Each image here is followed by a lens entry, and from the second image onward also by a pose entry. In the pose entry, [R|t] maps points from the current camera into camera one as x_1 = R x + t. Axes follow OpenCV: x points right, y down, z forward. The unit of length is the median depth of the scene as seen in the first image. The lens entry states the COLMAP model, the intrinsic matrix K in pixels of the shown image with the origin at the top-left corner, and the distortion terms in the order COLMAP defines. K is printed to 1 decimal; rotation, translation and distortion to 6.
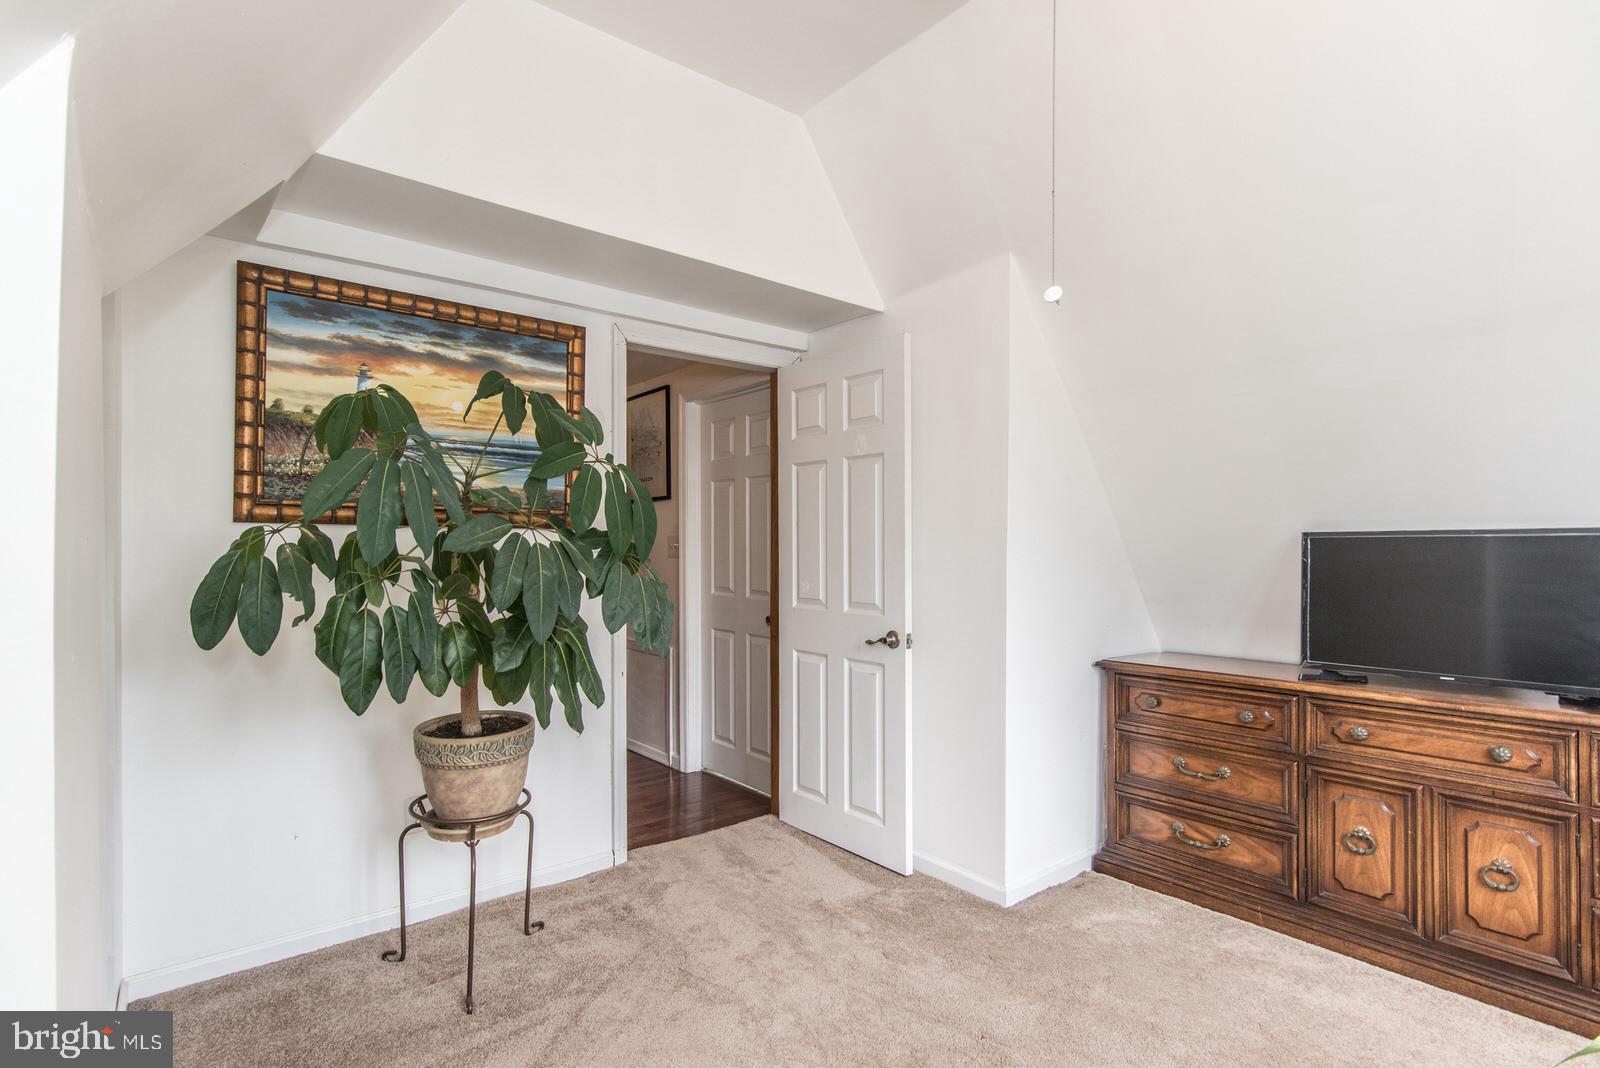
lens RADIAL K [[803.4, 0, 799.6], [0, 803.4, 536.2], [0, 0, 1]] dist [-0.002000, -0.000487]
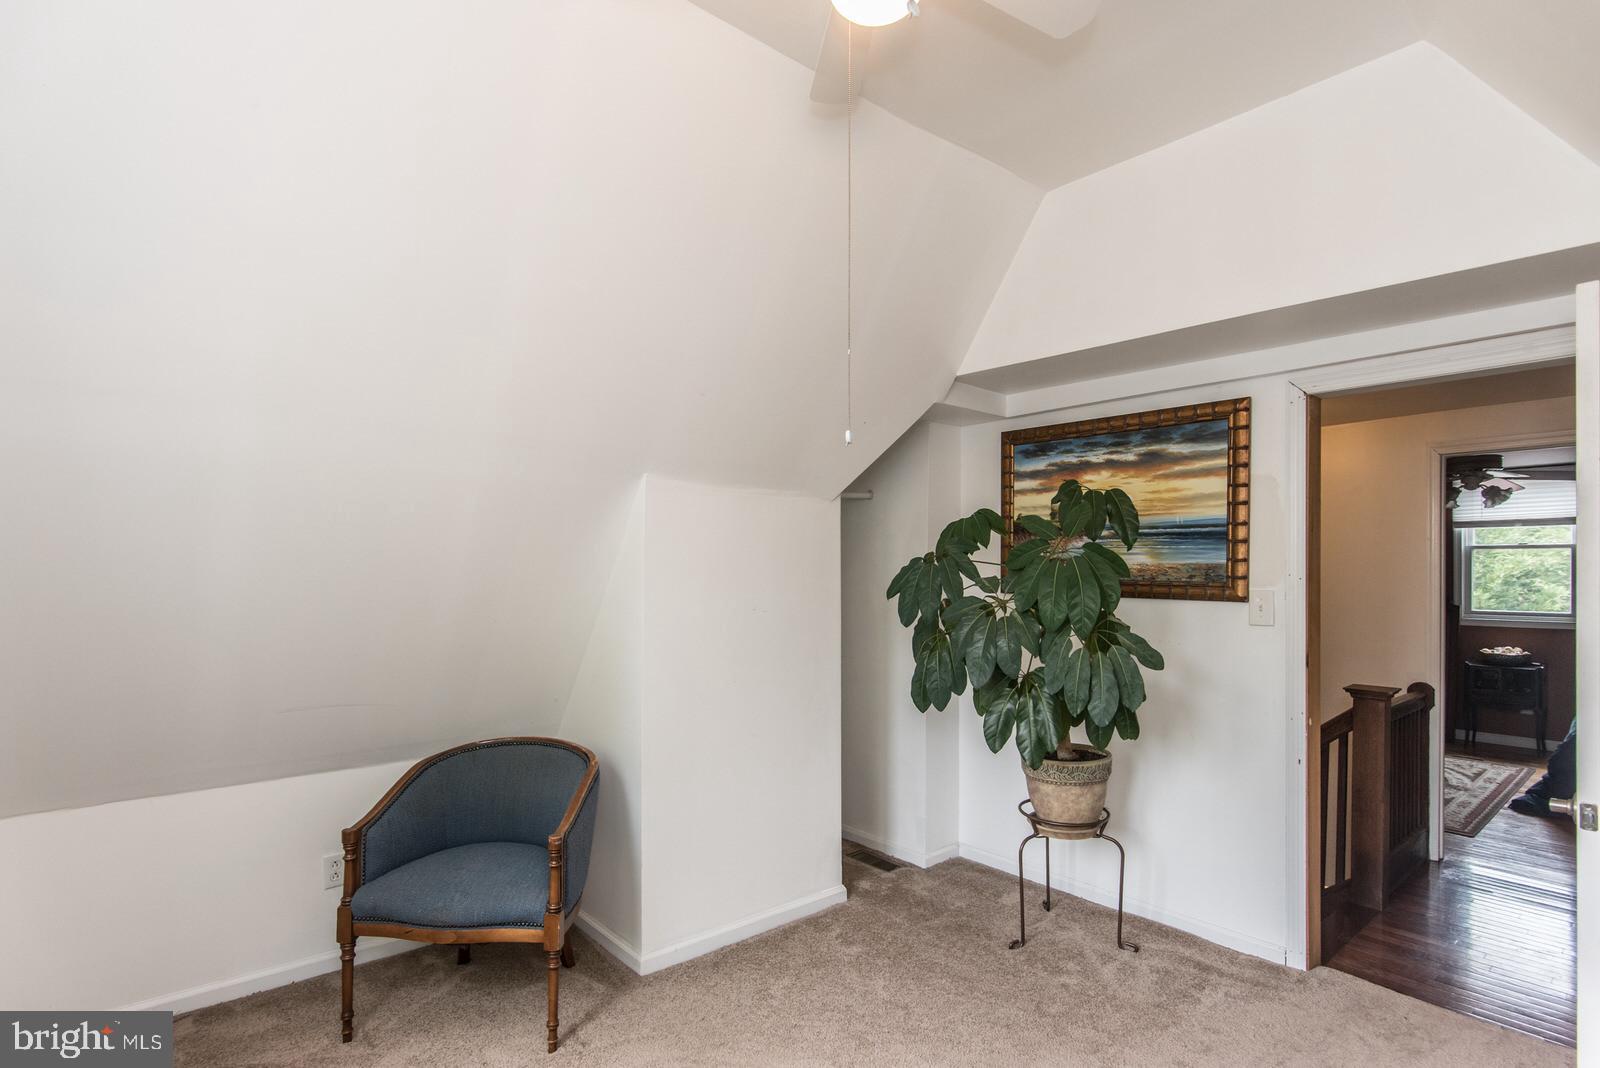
lens RADIAL K [[803.4, 0, 799.7], [0, 803.4, 573.1], [0, 0, 1]] dist [-0.002000, -0.000487]
pose [[0.018964, -0.002705, -0.999817, 0.789214], [-0.001304, 0.999995, -0.002731, -0.046065], [0.999819, 0.001356, 0.018960, 0.483443]]
